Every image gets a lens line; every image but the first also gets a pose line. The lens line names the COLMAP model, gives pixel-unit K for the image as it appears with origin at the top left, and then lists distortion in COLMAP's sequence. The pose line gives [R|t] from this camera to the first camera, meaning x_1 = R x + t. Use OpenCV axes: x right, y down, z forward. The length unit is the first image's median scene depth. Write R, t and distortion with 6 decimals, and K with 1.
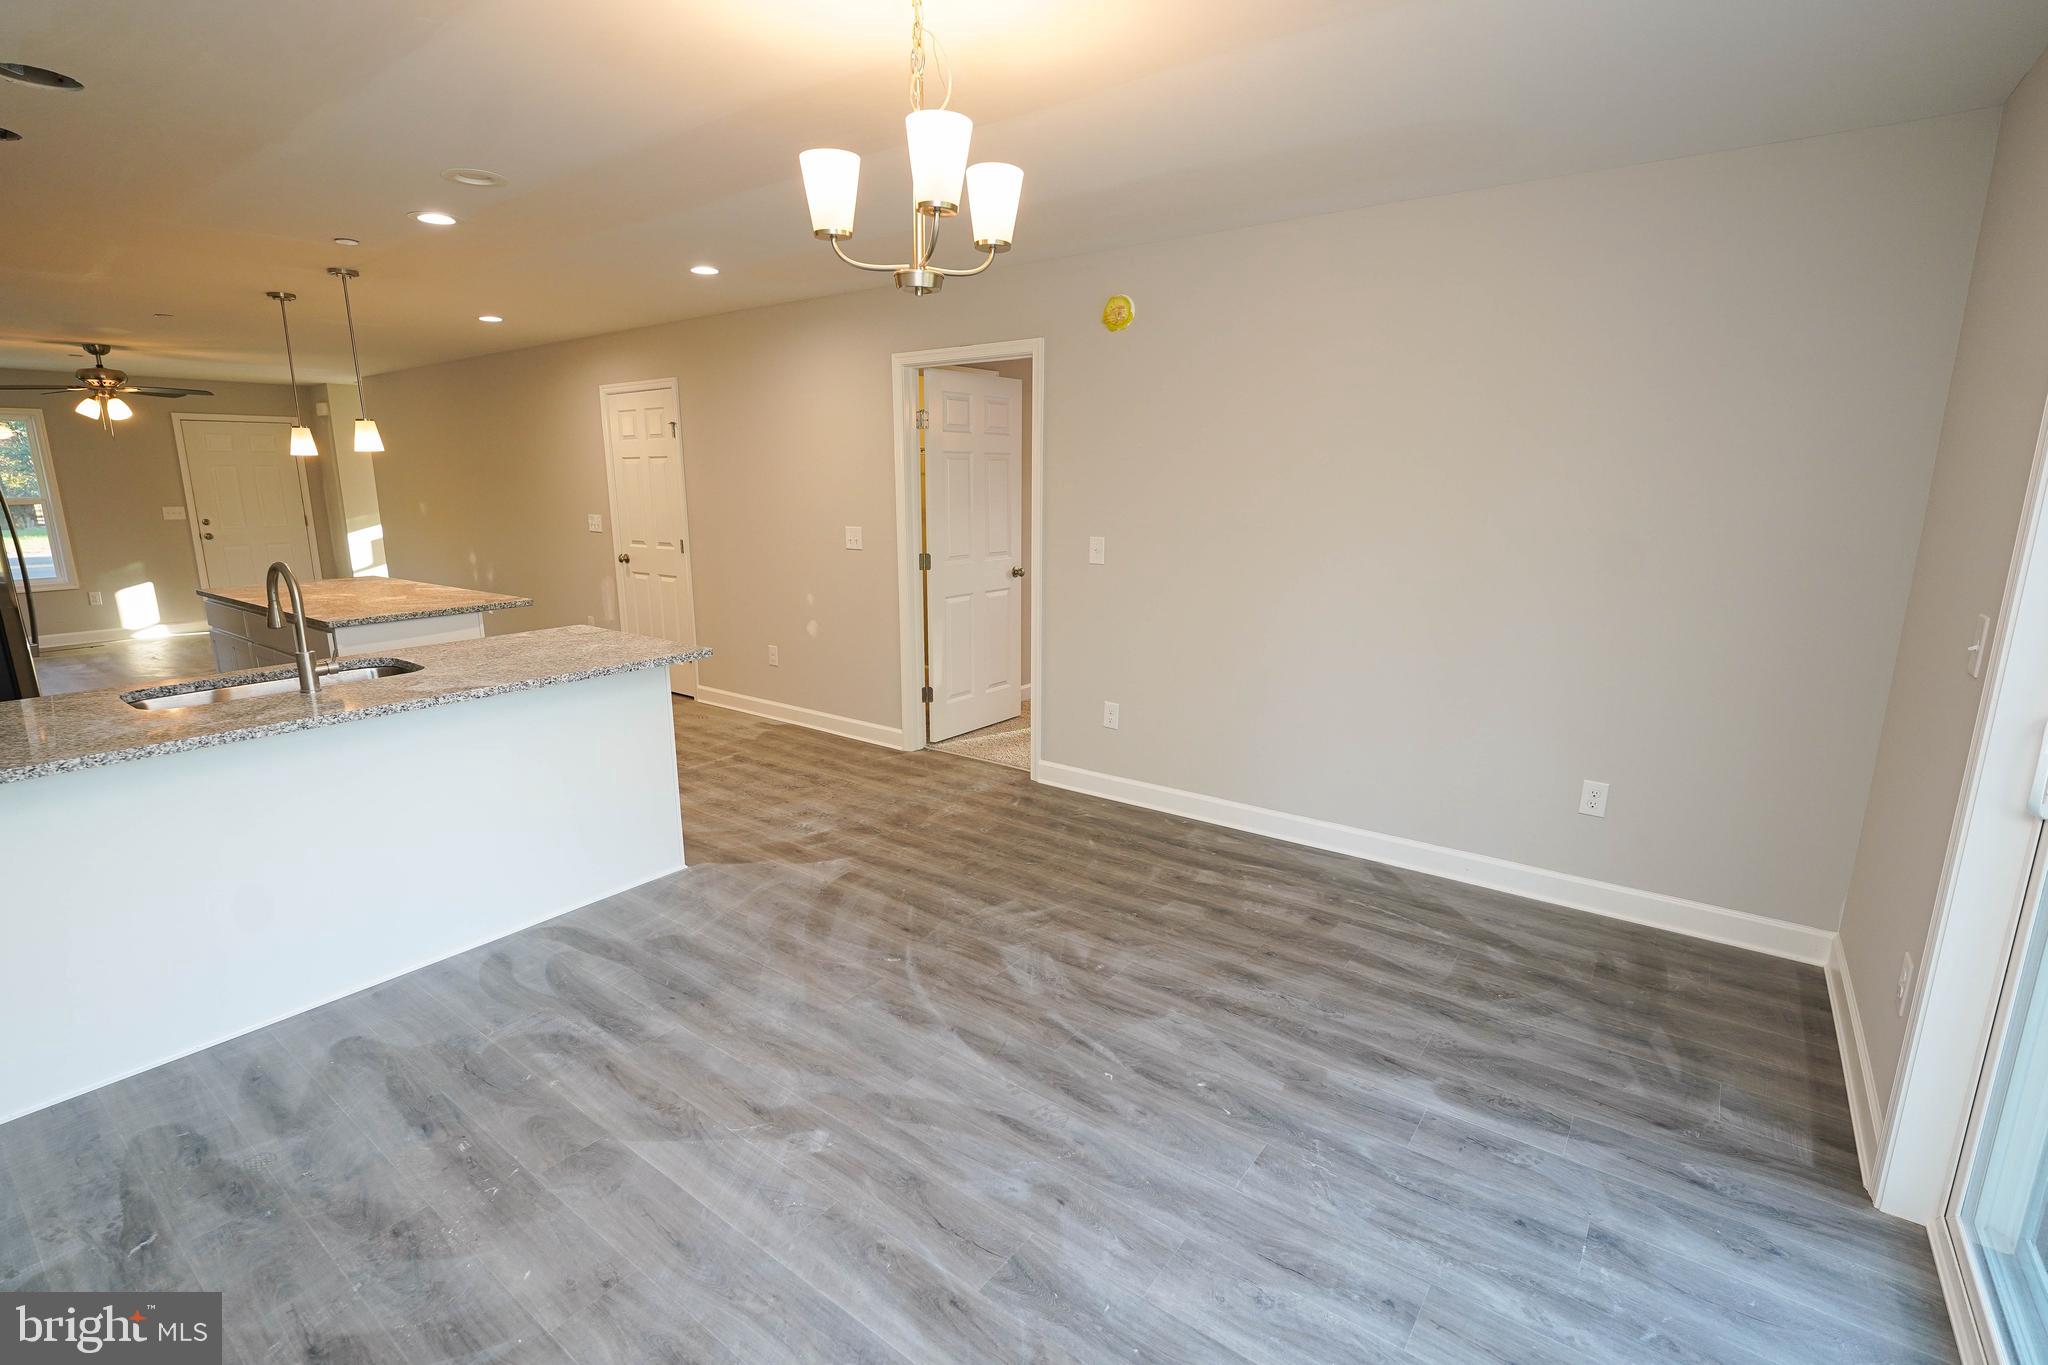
lens RADIAL K [[939.6, 0, 1004.2], [0, 939.6, 680.0], [0, 0, 1]] dist [-0.015730, 0.000770]
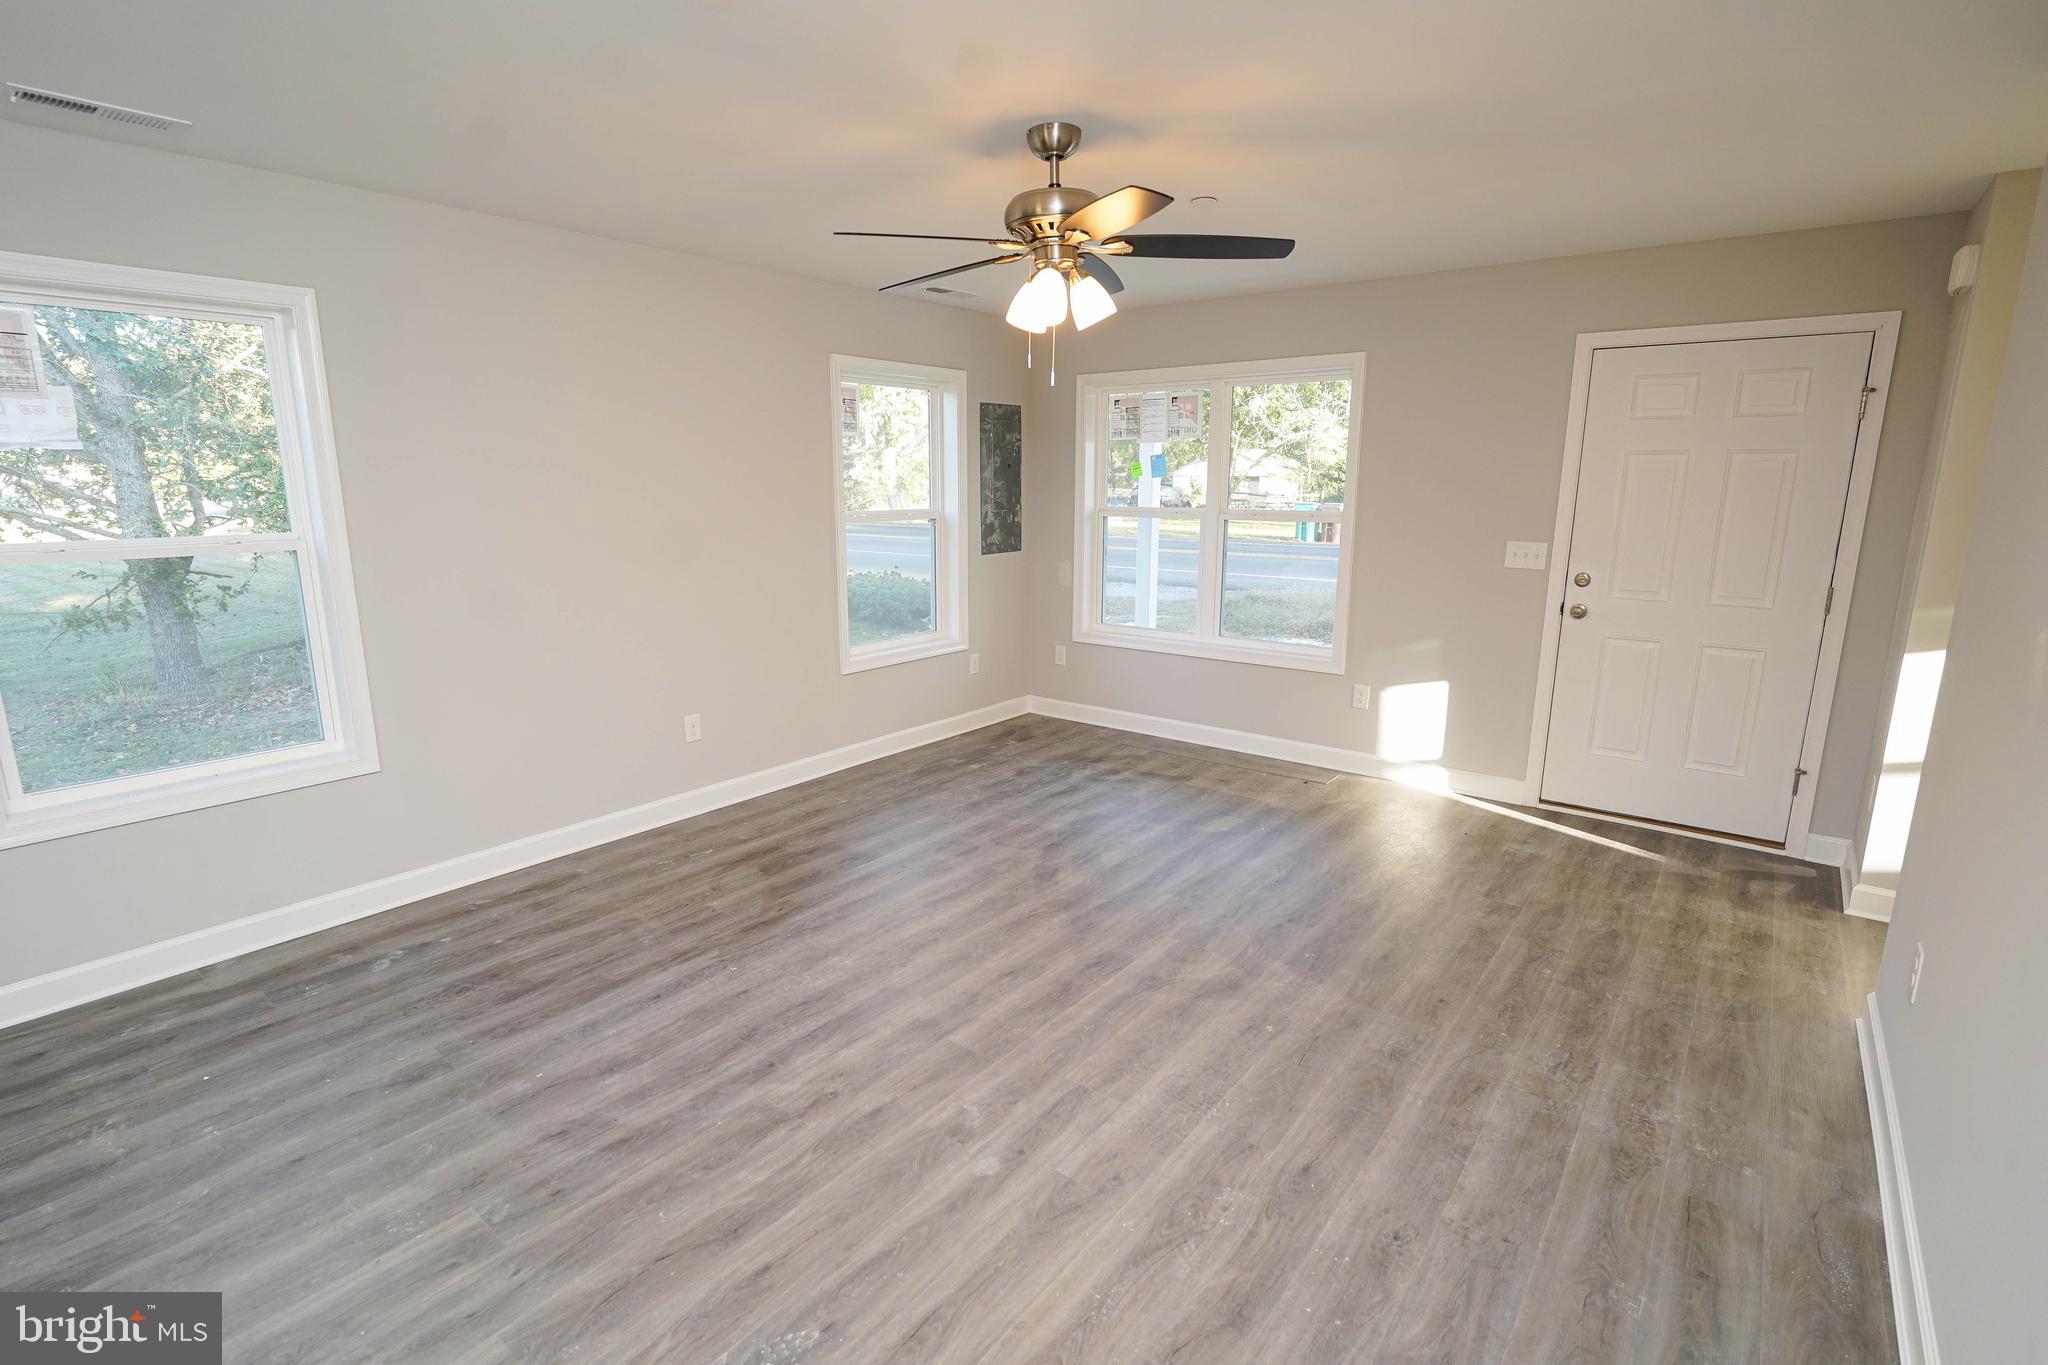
lens RADIAL K [[957.9, 0, 1004.8], [0, 957.9, 680.4], [0, 0, 1]] dist [-0.012118, -0.000260]
pose [[-0.028938, 0.209976, -0.977278, -1.175660], [-0.214001, 0.953717, 0.211251, -0.481081], [0.976405, 0.215252, 0.017336, 2.181358]]
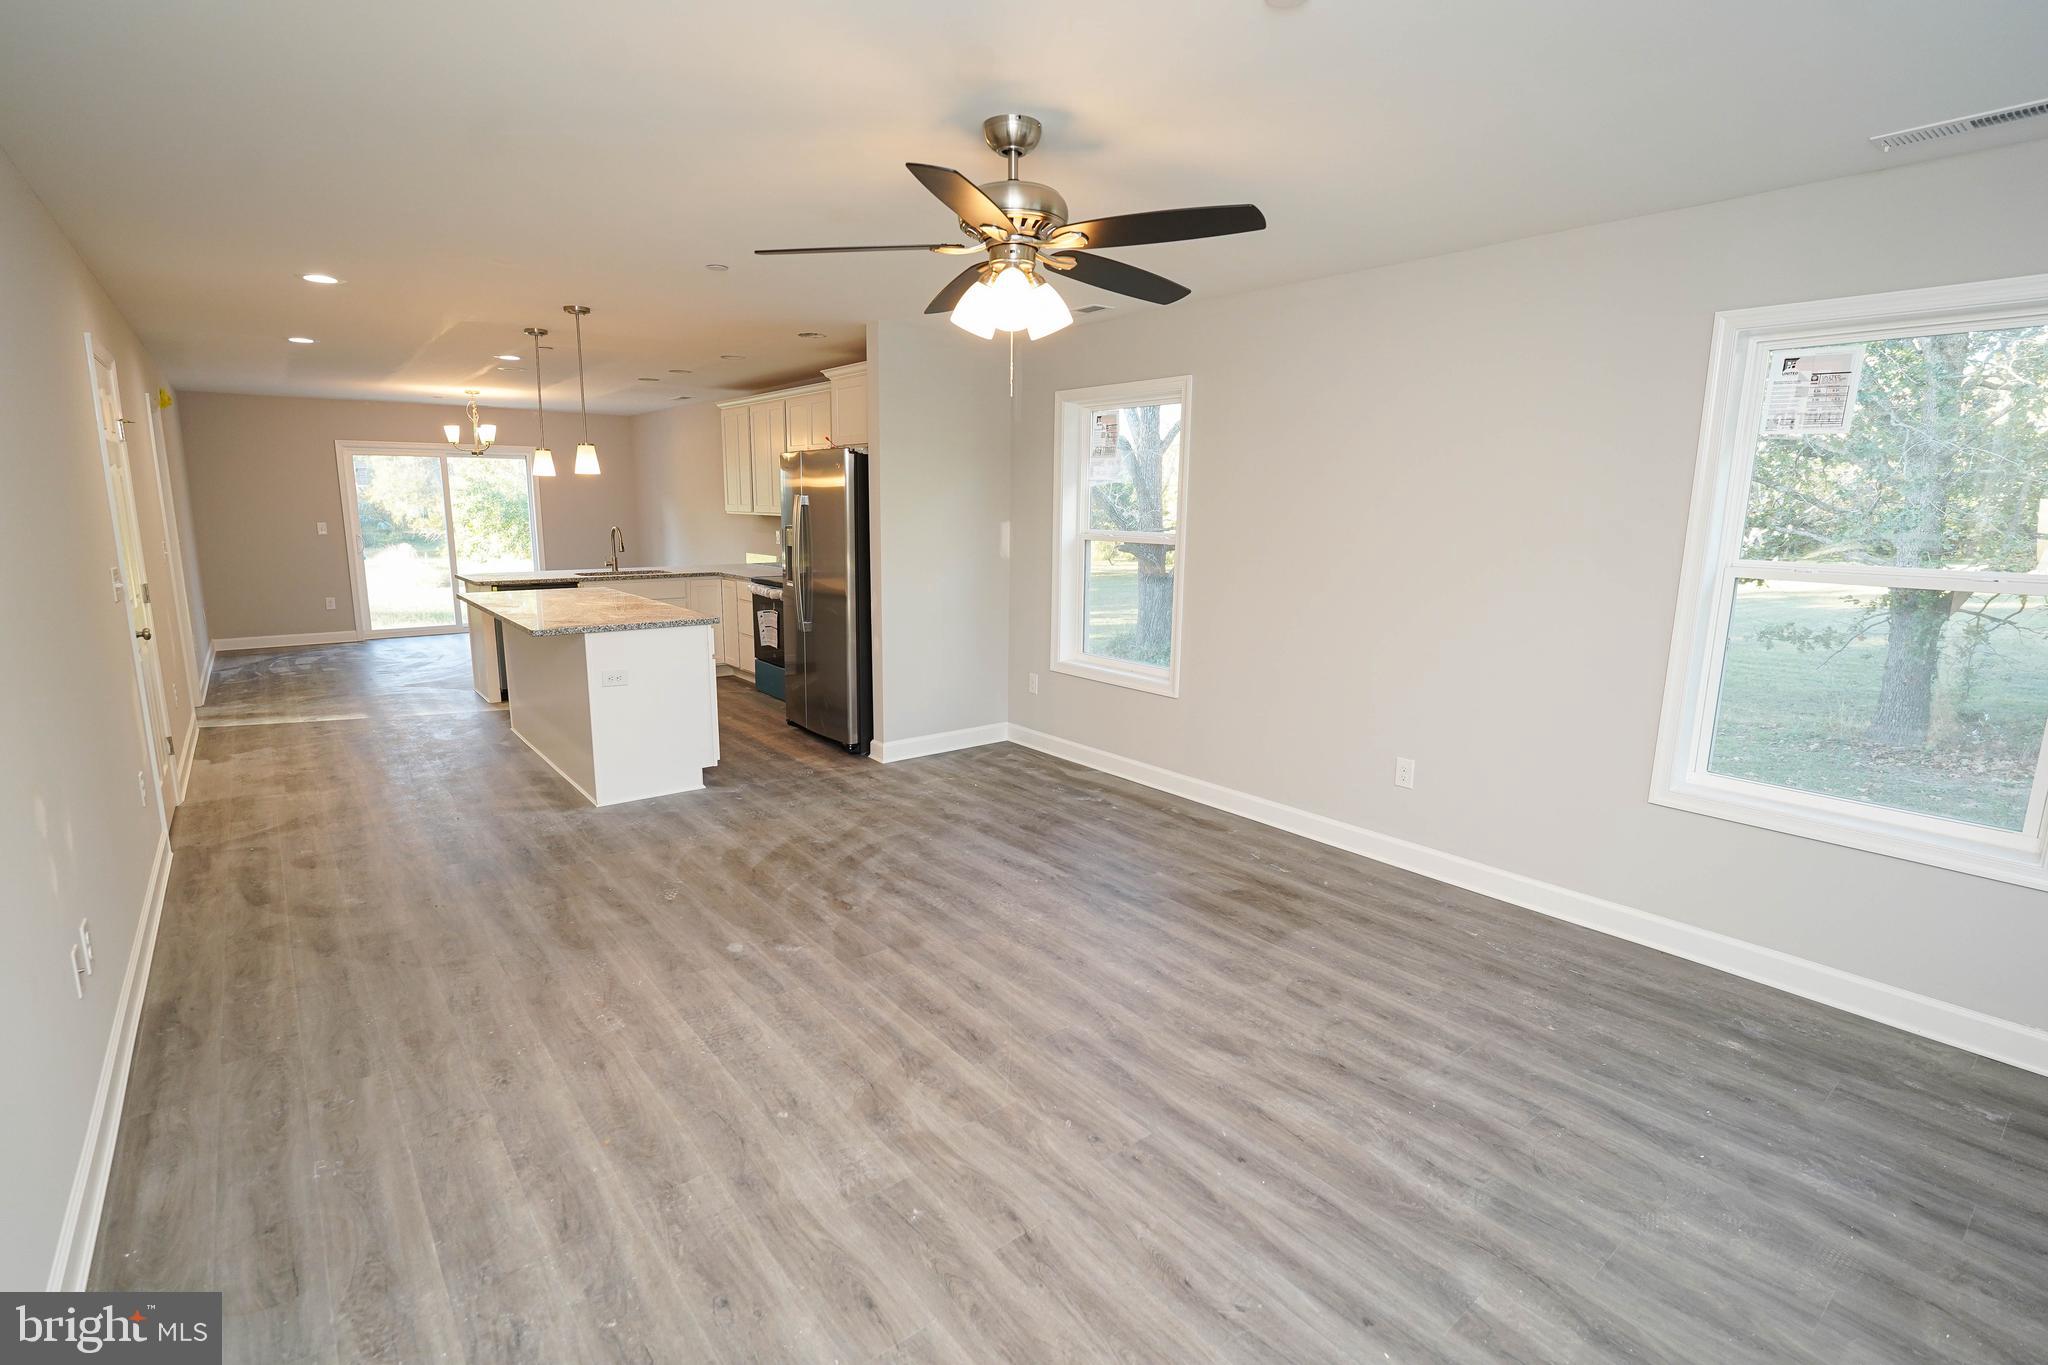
lens RADIAL K [[957.9, 0, 1004.8], [0, 957.9, 680.4], [0, 0, 1]] dist [-0.012118, -0.000260]
pose [[-0.967491, -0.053509, 0.247178, -2.308532], [0.047232, 0.921934, 0.384456, -0.654298], [-0.248454, 0.383633, -0.889436, 3.003707]]
